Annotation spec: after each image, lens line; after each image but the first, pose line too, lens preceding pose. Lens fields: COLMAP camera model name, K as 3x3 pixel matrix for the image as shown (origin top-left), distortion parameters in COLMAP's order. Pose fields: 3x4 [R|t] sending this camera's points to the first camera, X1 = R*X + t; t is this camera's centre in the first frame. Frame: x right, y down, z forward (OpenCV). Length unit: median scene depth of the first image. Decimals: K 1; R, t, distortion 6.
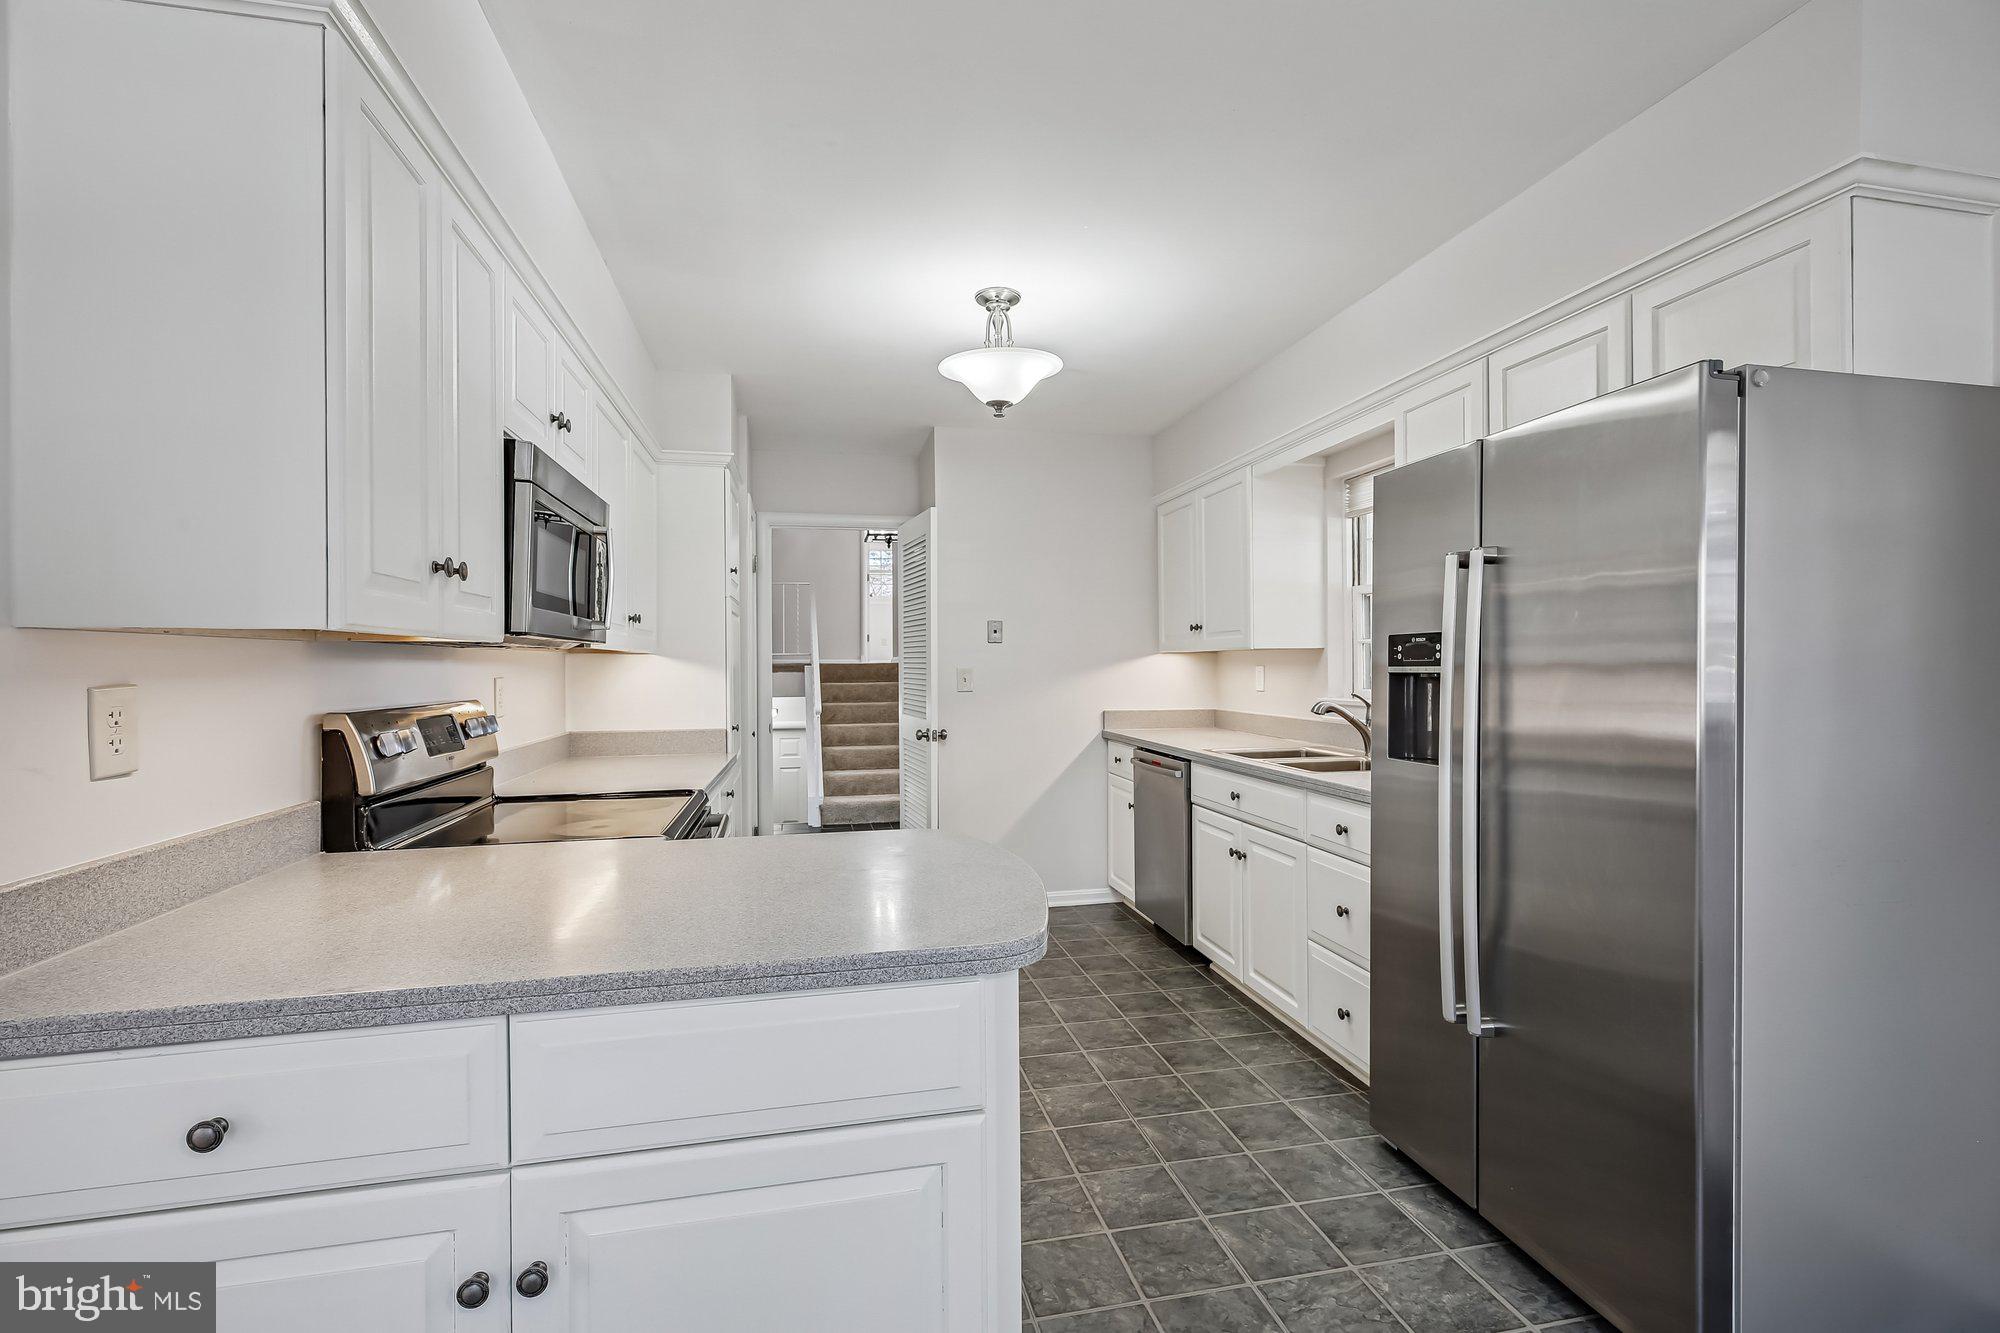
lens RADIAL K [[925.4, 0, 1012.2], [0, 925.4, 672.3], [0, 0, 1]] dist [-0.033570, 0.004525]
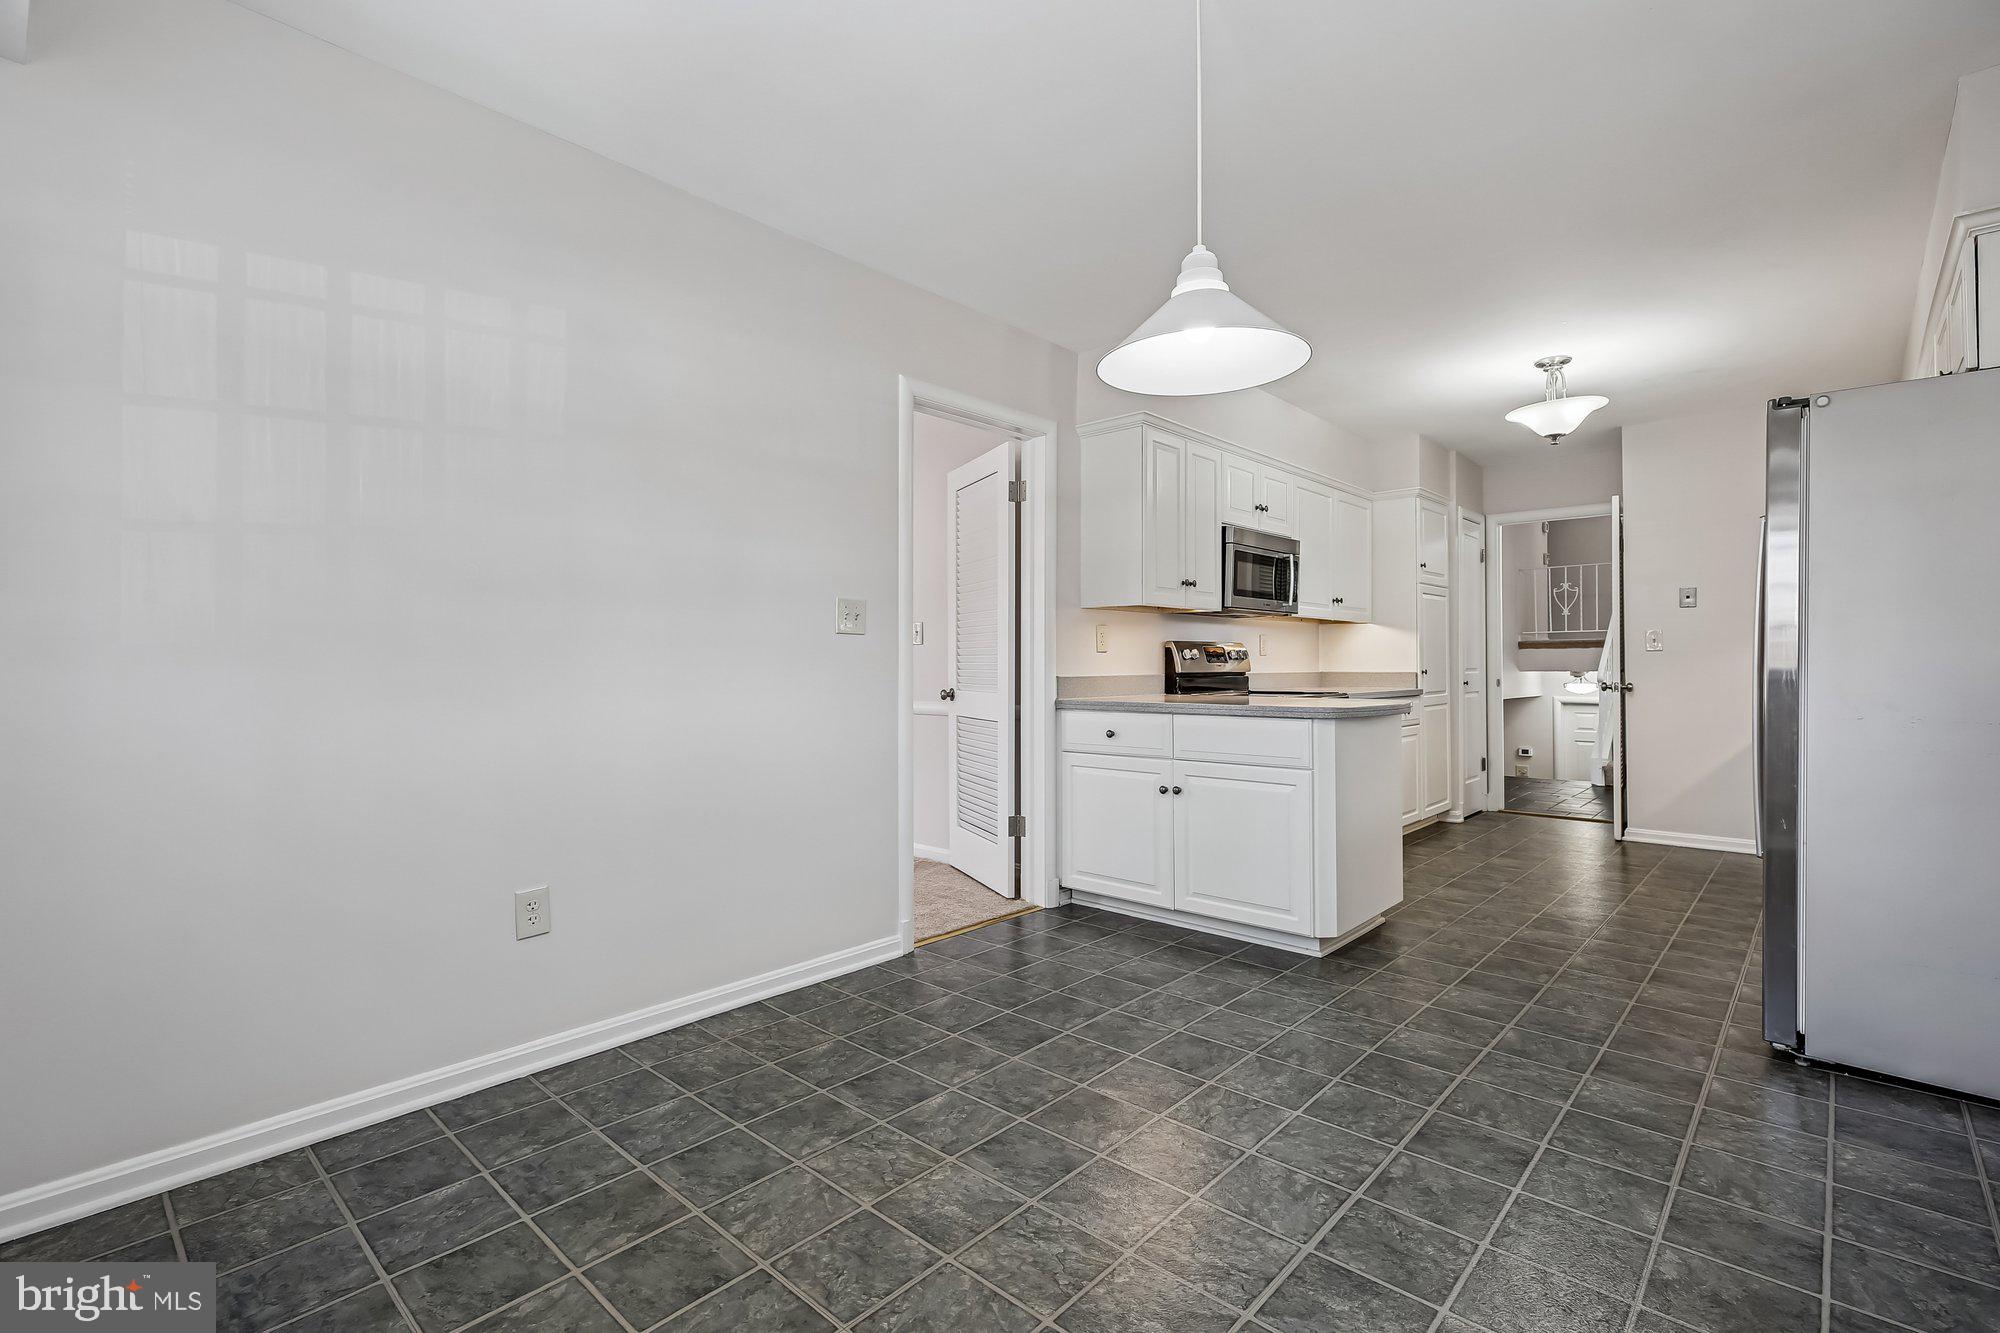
lens RADIAL K [[925.4, 0, 995.9], [0, 925.4, 666.3], [0, 0, 1]] dist [-0.033570, 0.004525]
pose [[0.580420, 0.000975, -0.814317, 0.751690], [-0.001853, 0.999998, -0.000124, 0.079539], [0.814315, 0.001581, 0.580421, -0.623151]]
